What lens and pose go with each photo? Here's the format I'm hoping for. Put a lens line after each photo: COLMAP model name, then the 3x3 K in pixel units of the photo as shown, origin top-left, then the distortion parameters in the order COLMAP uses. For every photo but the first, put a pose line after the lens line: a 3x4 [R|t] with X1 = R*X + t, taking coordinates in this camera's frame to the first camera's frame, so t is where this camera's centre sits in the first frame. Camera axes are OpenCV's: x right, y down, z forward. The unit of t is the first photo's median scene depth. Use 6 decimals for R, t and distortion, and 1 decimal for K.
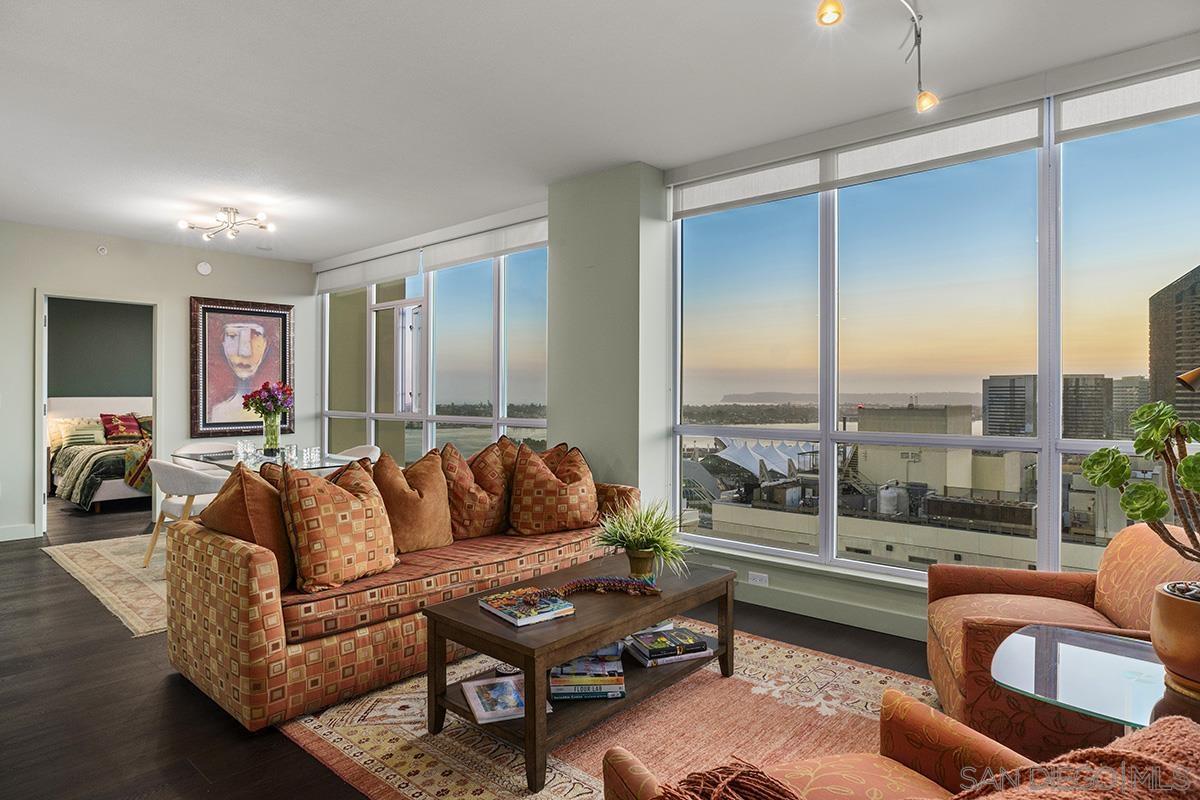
lens RADIAL K [[688.0, 0, 592.9], [0, 688.0, 394.0], [0, 0, 1]] dist [-0.041419, 0.028224]
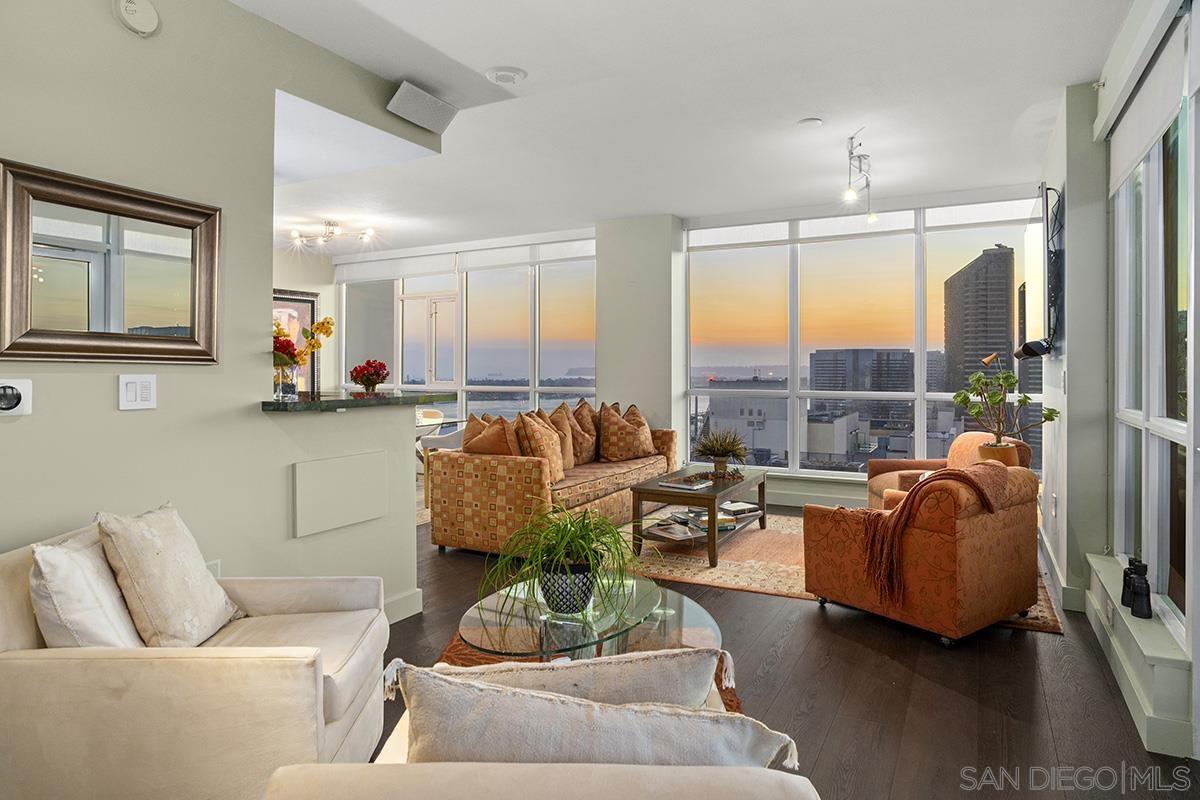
lens RADIAL K [[713.2, 0, 607.7], [0, 713.2, 364.8], [0, 0, 1]] dist [-0.031971, 0.017432]
pose [[0.970340, -0.002422, 0.241732, -0.266243], [0.003402, 0.999988, -0.003634, -0.002190], [-0.241720, 0.004348, 0.970336, -0.288189]]
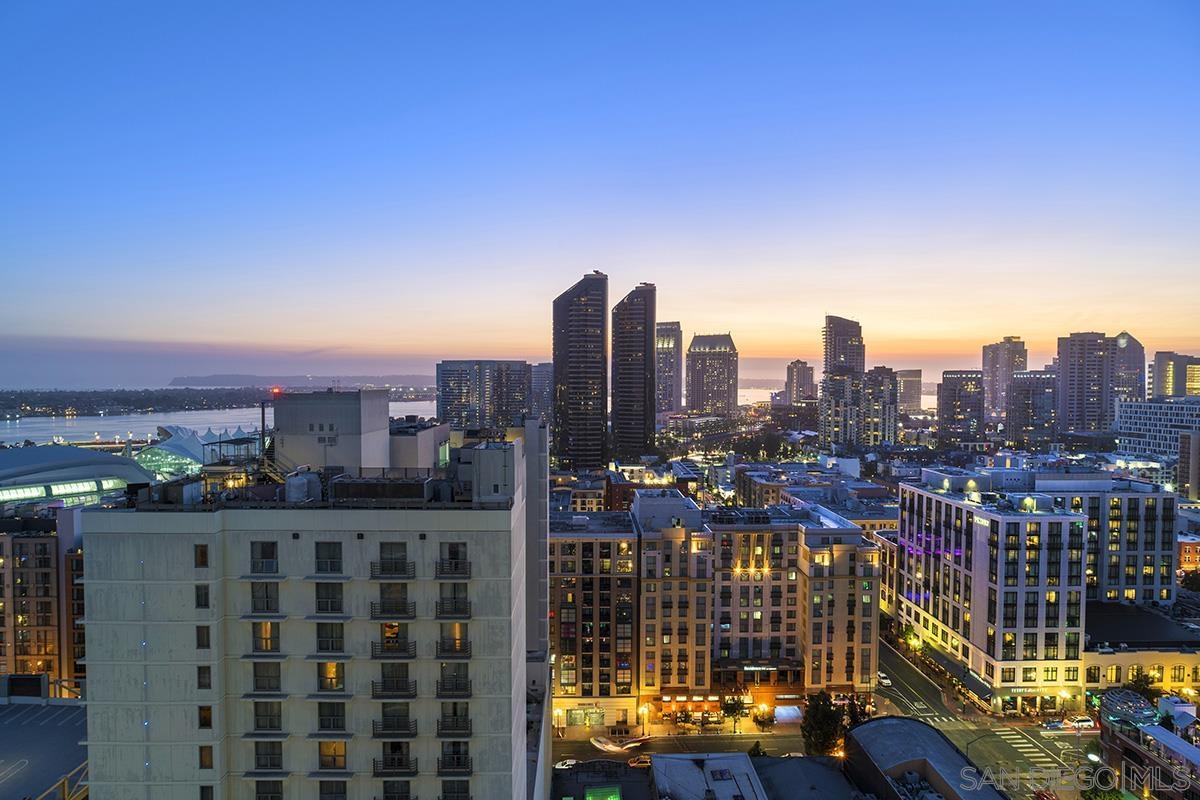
lens RADIAL K [[688.0, 0, 603.8], [0, 688.0, 407.1], [0, 0, 1]] dist [-0.041419, 0.028224]
pose [[0.731028, -0.028474, 0.681753, 0.615914], [-0.002225, 0.999024, 0.044111, -0.019449], [-0.682344, -0.033764, 0.730251, -0.025293]]
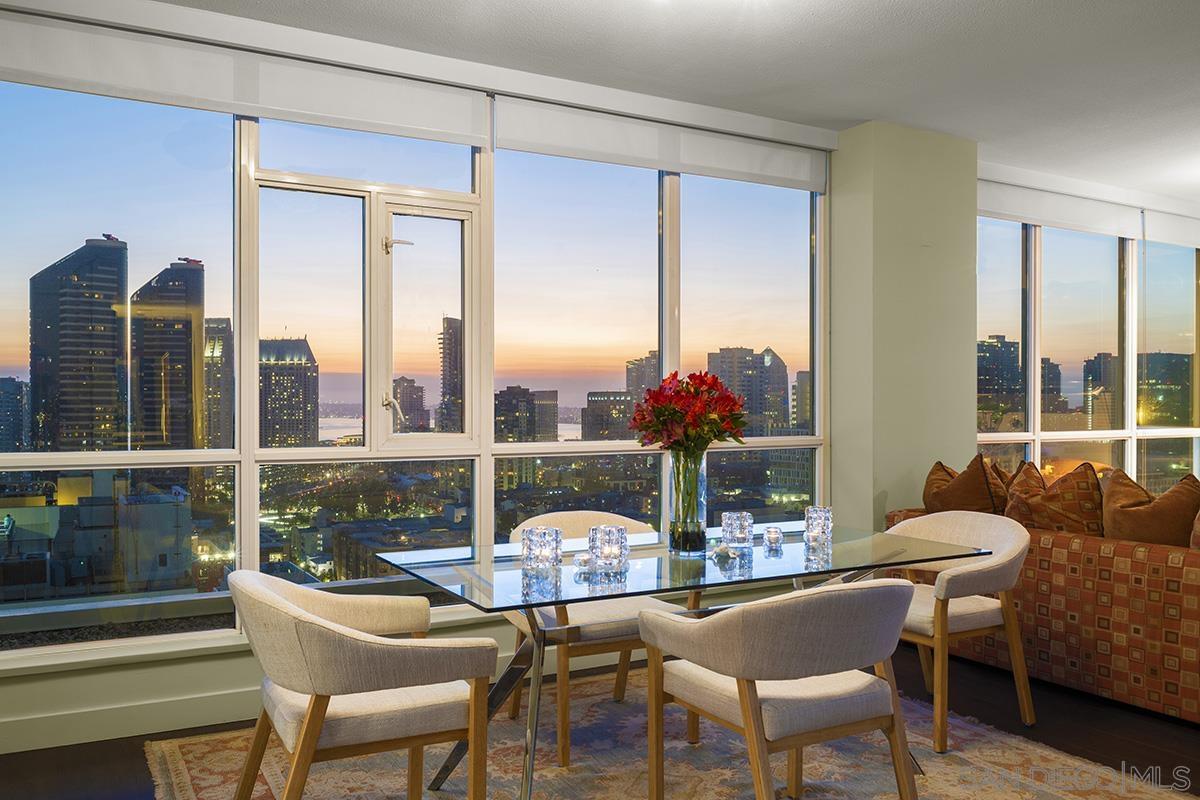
lens RADIAL K [[975.7, 0, 599.4], [0, 975.7, 401.5], [0, 0, 1]] dist [-0.003828, -0.045259]
pose [[0.323772, -0.000528, 0.946135, -0.792114], [-0.000563, 1.000000, 0.000751, -0.000189], [-0.946135, -0.000776, 0.323772, 0.633426]]
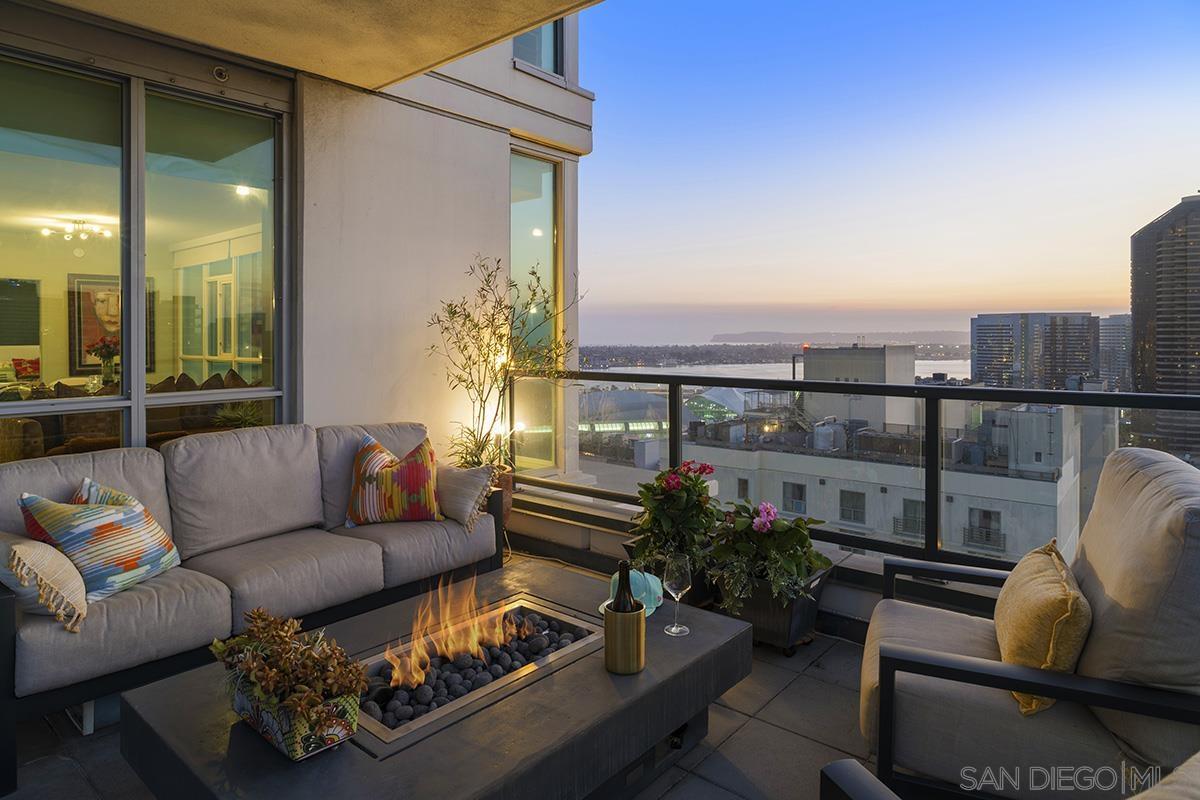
lens RADIAL K [[713.2, 0, 601.1], [0, 713.2, 342.7], [0, 0, 1]] dist [-0.031971, 0.017432]
pose [[0.999543, -0.005572, 0.029721, 0.421273], [0.005217, 0.999914, 0.012017, -0.012487], [-0.029786, -0.011856, 0.999486, -0.437892]]
